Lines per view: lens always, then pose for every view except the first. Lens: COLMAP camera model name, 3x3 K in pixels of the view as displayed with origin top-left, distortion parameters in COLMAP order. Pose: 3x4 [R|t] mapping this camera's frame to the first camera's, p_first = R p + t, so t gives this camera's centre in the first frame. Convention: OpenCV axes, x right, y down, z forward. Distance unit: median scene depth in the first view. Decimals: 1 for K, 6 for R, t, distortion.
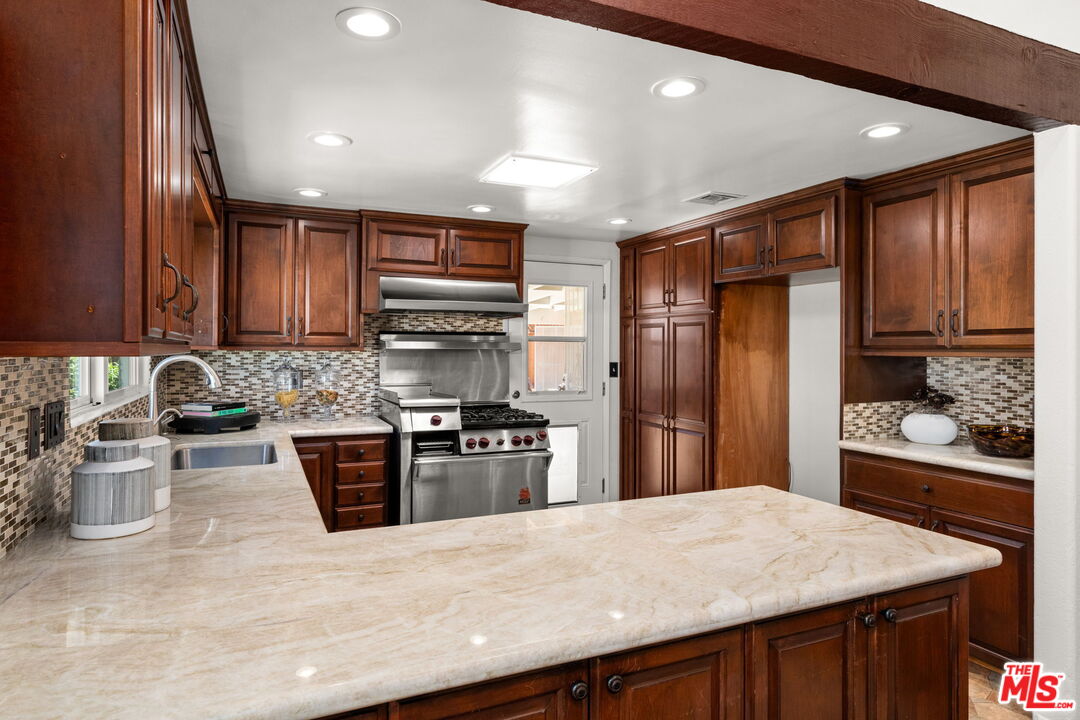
lens RADIAL K [[610.4, 0, 515.8], [0, 610.4, 357.2], [0, 0, 1]] dist [0.001598, -0.000426]
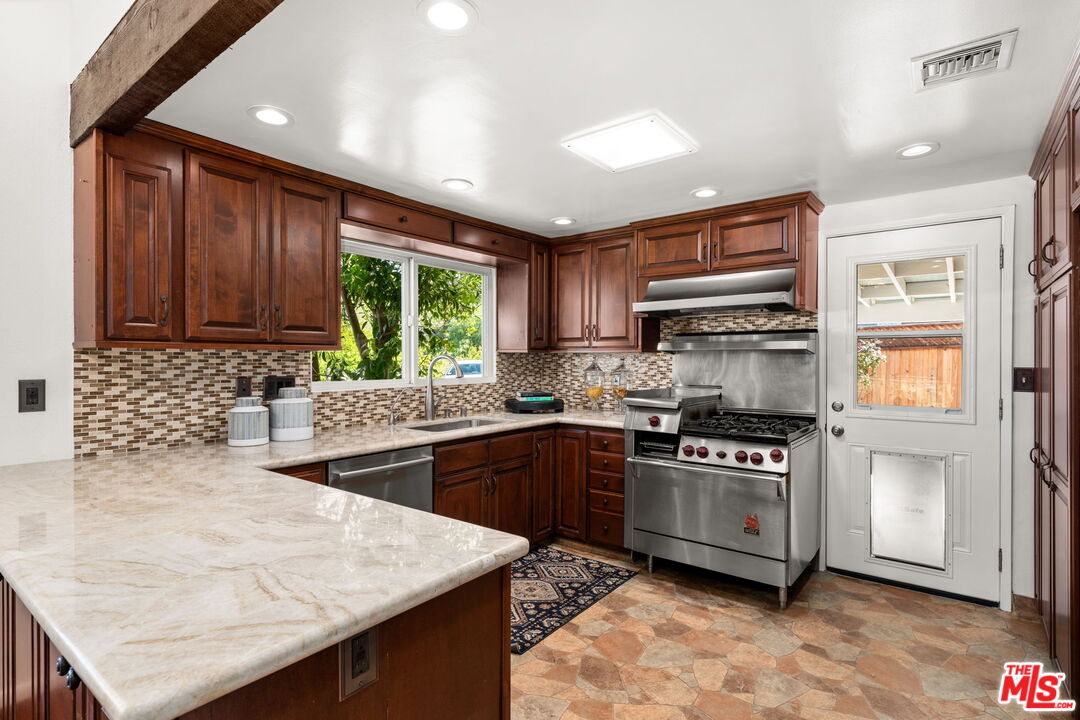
lens RADIAL K [[527.0, 0, 539.8], [0, 527.0, 362.3], [0, 0, 1]] dist [0.004083, -0.001634]
pose [[0.504815, 0.002782, -0.863223, 0.477728], [-0.009332, 0.999954, -0.002234, 0.010866], [0.863177, 0.009183, 0.504818, 0.382117]]
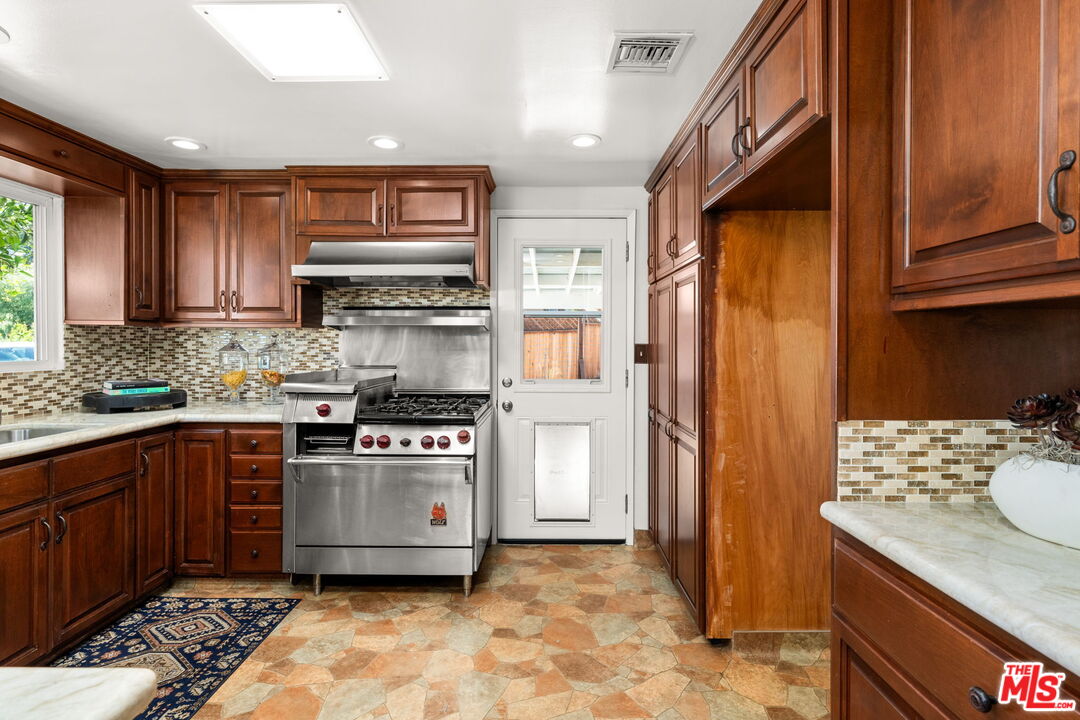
lens RADIAL K [[527.0, 0, 536.5], [0, 527.0, 349.0], [0, 0, 1]] dist [0.004083, -0.001634]
pose [[0.923361, 0.004033, -0.383911, 0.371134], [-0.004817, 0.999988, -0.001082, 0.020289], [0.383902, 0.002849, 0.923369, 0.432835]]
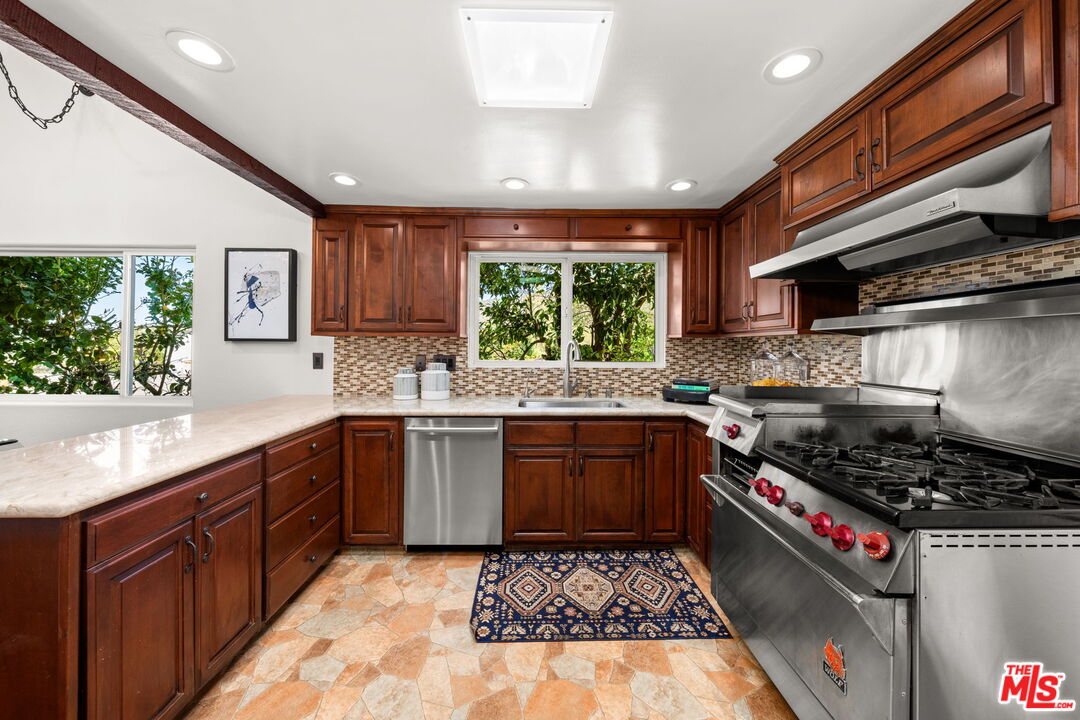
lens RADIAL K [[388.3, 0, 537.1], [0, 388.3, 344.4], [0, 0, 1]] dist [-0.002773, -0.000134]
pose [[-0.349221, -0.010621, -0.936980, 0.333195], [-0.018099, 0.999826, -0.004587, 0.010929], [0.936866, 0.015357, -0.349352, 0.882851]]
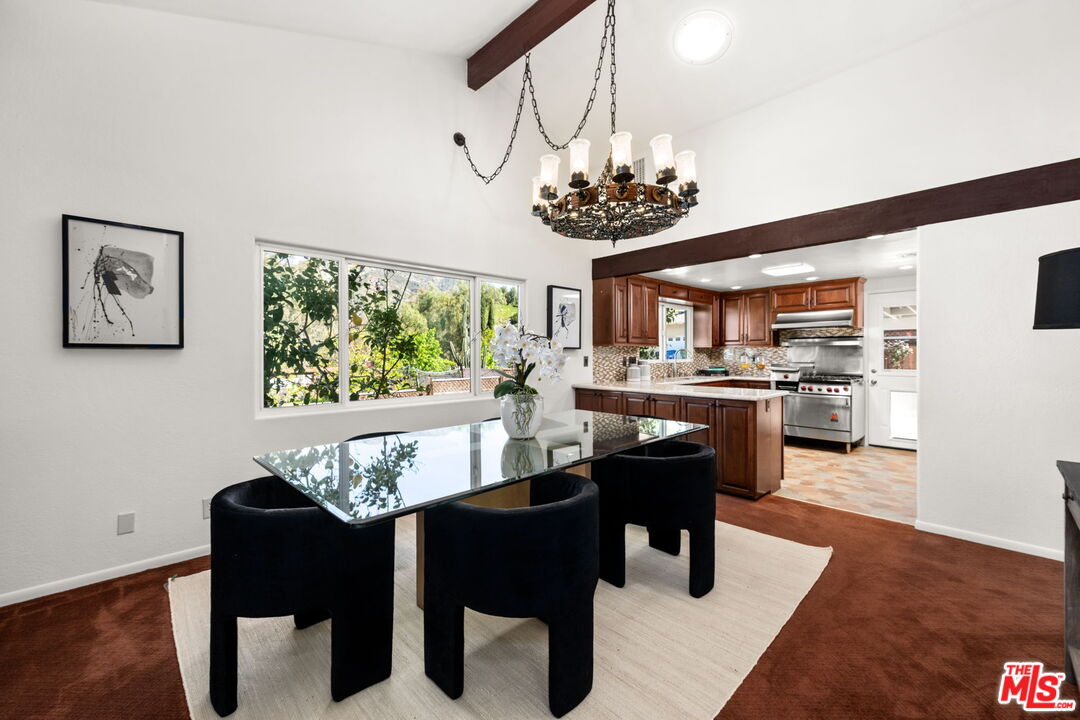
lens RADIAL K [[417.4, 0, 549.8], [0, 417.4, 356.7], [0, 0, 1]] dist [-0.000208, 0.000062]
pose [[0.366503, 0.001820, -0.930415, 0.932247], [-0.007957, 0.999968, -0.001178, 0.035046], [0.930383, 0.007835, 0.366506, -0.369019]]
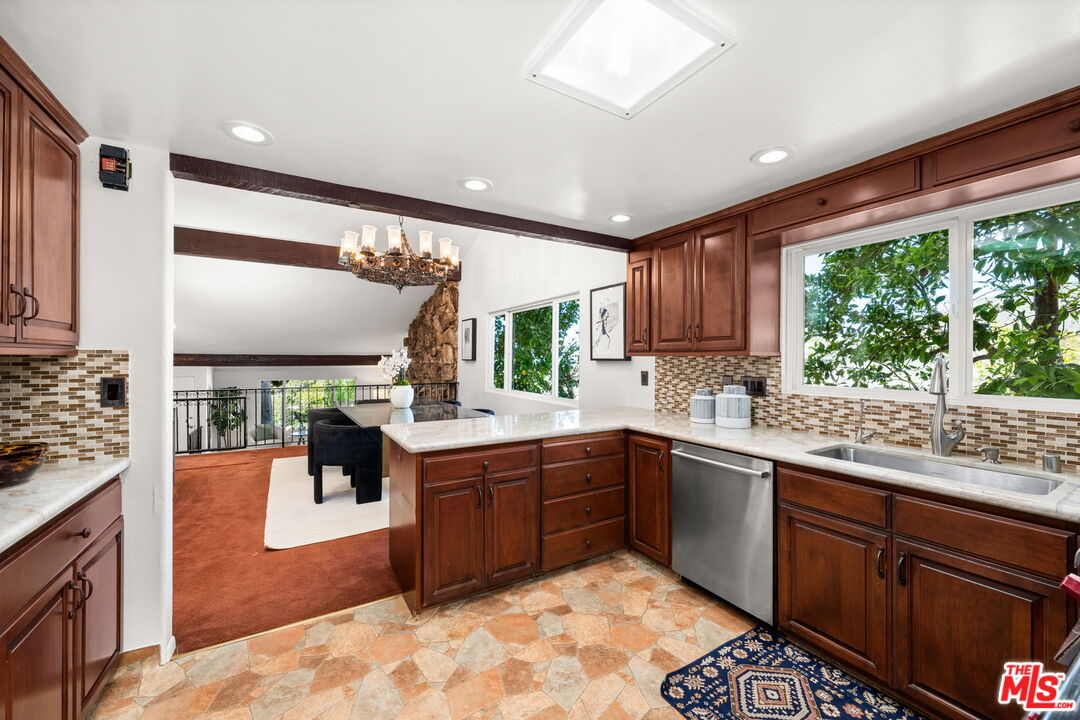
lens RADIAL K [[411.0, 0, 547.2], [0, 411.0, 358.2], [0, 0, 1]] dist [-0.000039, -0.000525]
pose [[-0.984465, -0.005050, -0.175511, 0.135779], [-0.006885, 0.999928, 0.009845, -0.003713], [0.175448, 0.010901, -0.984428, 1.061643]]
